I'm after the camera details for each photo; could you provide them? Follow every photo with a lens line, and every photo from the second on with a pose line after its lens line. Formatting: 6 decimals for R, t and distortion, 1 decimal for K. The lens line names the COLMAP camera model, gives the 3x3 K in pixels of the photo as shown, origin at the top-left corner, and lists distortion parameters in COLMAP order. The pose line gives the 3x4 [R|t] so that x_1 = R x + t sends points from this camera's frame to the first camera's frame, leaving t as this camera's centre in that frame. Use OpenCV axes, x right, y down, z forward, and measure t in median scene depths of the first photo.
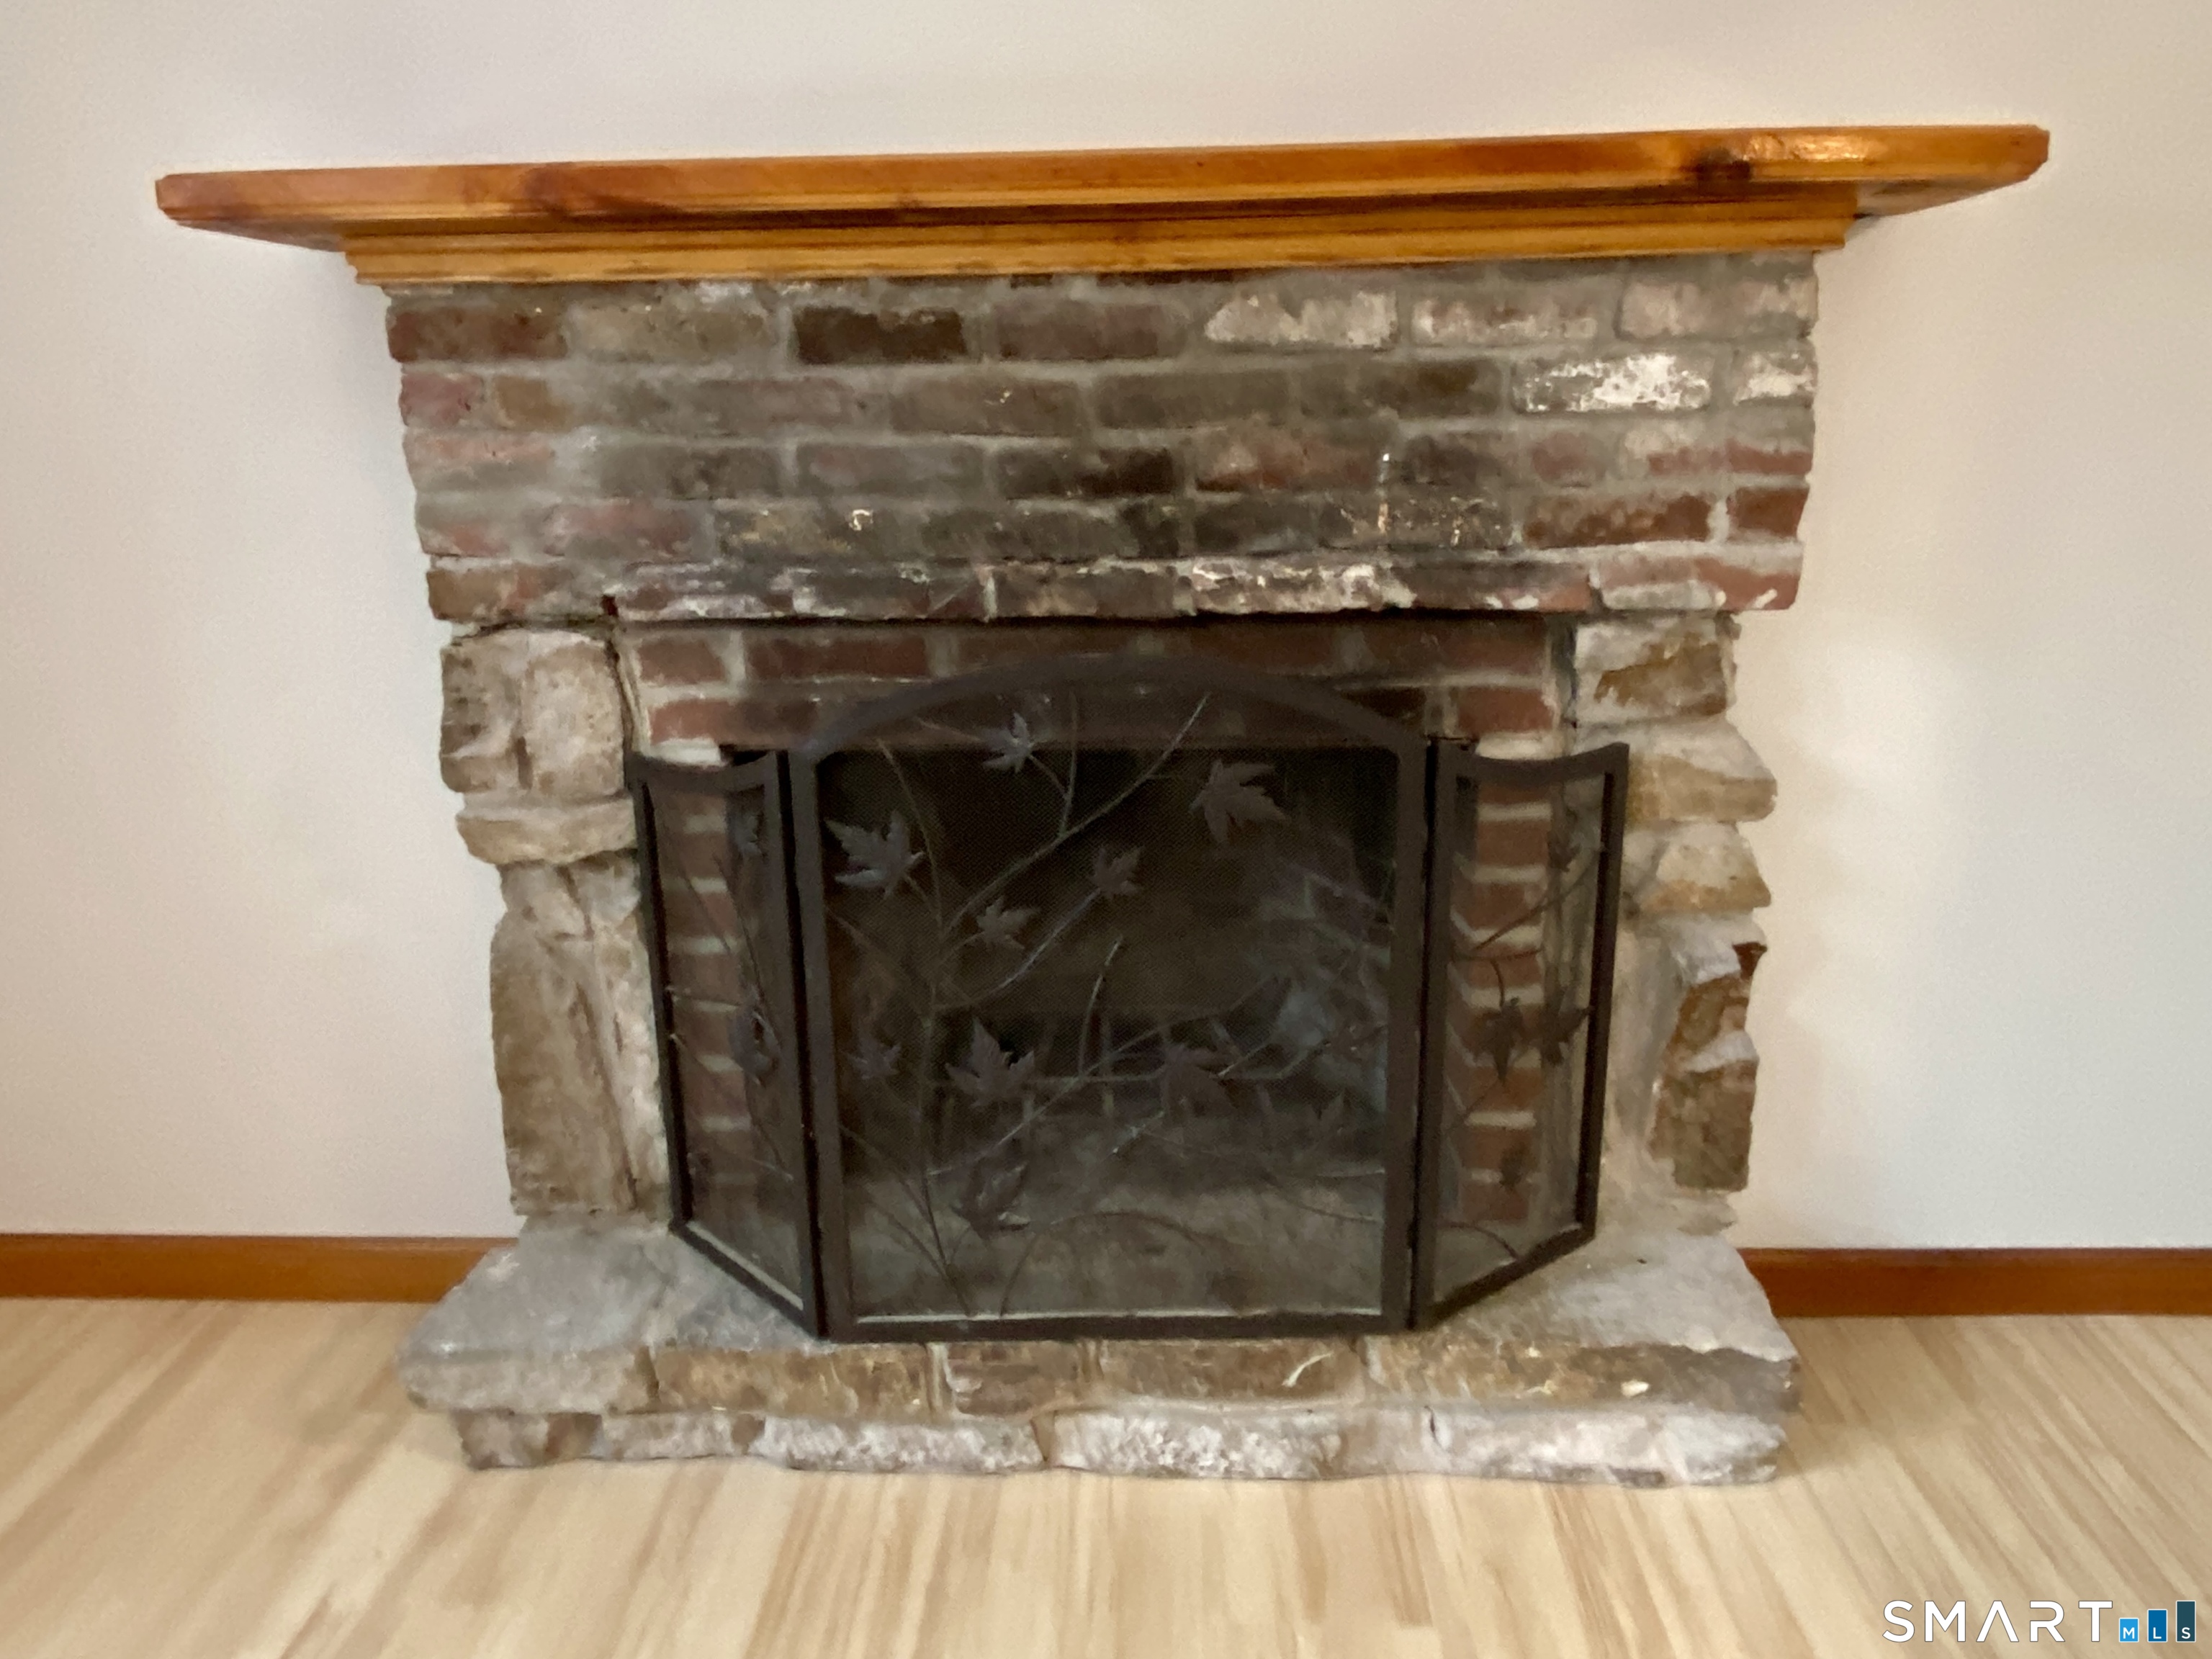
lens RADIAL K [[1549.7, 0, 1103.4], [0, 1549.7, 810.1], [0, 0, 1]] dist [0.092446, -0.117996]
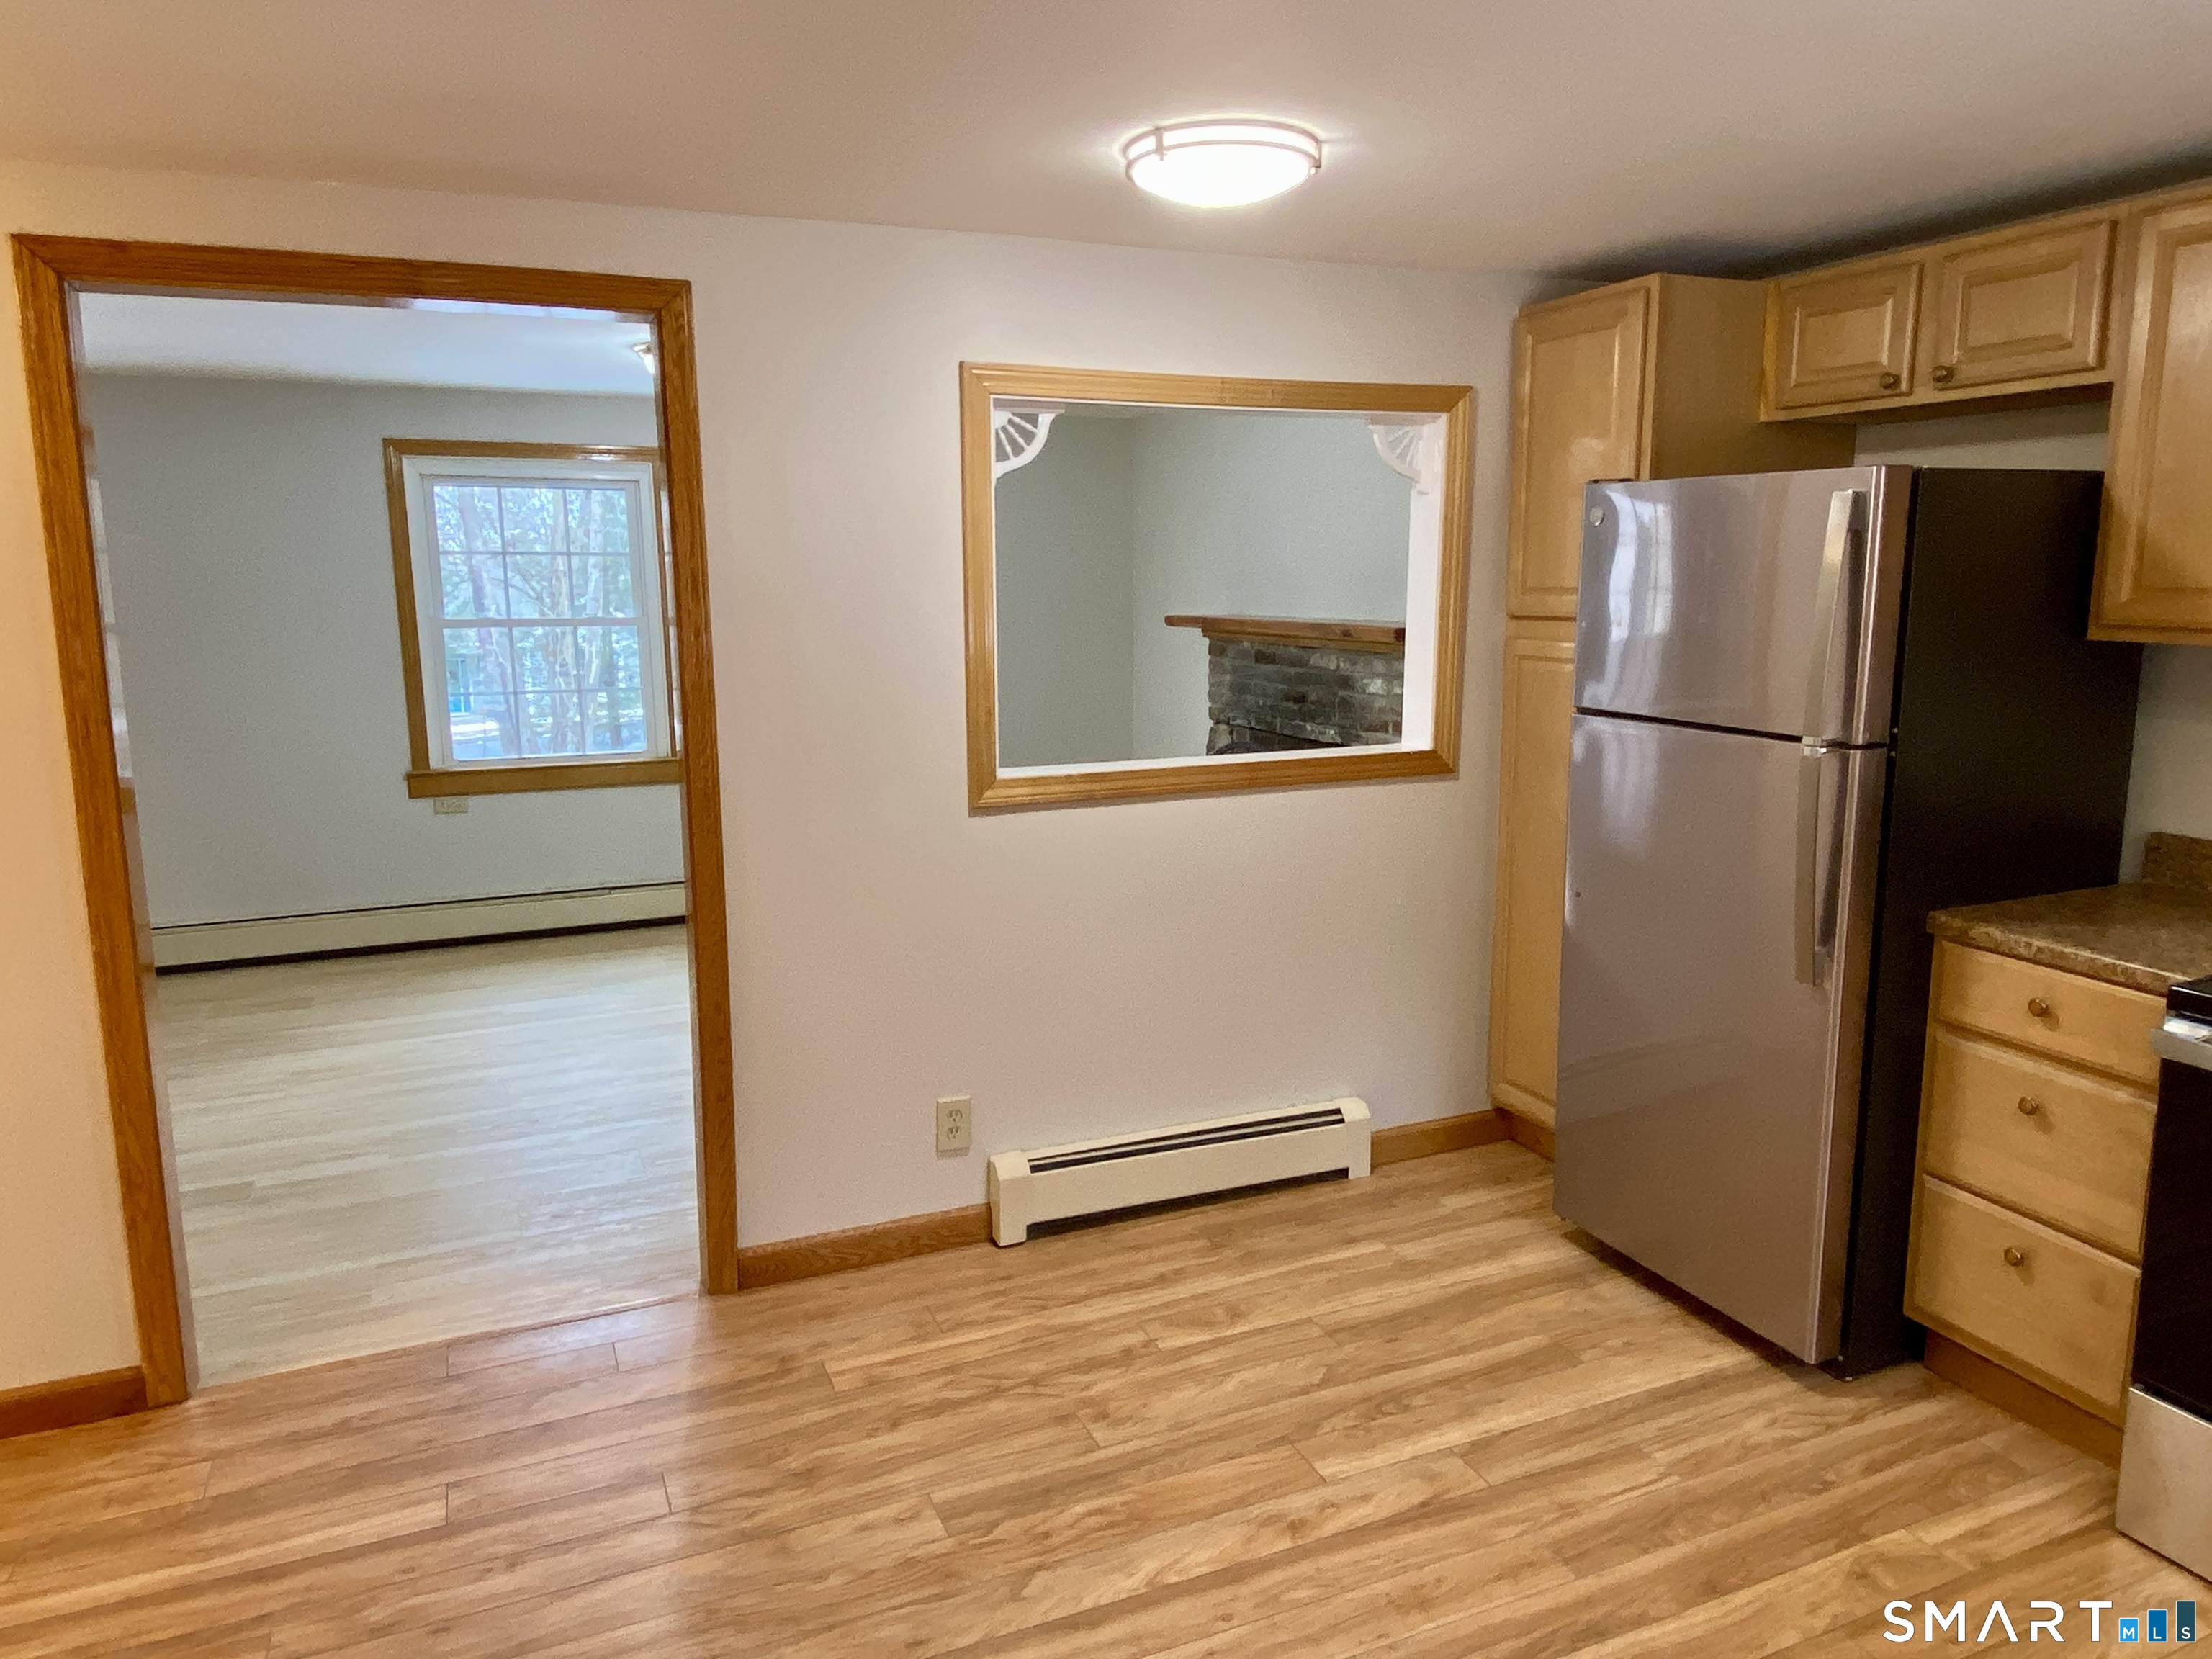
lens RADIAL K [[1470.4, 0, 1110.9], [0, 1470.4, 808.8], [0, 0, 1]] dist [0.103458, -0.111886]
pose [[0.436994, 0.158834, -0.885329, 2.846909], [-0.229189, 0.971459, 0.061159, -0.073888], [0.869775, 0.176182, 0.460925, -0.896261]]
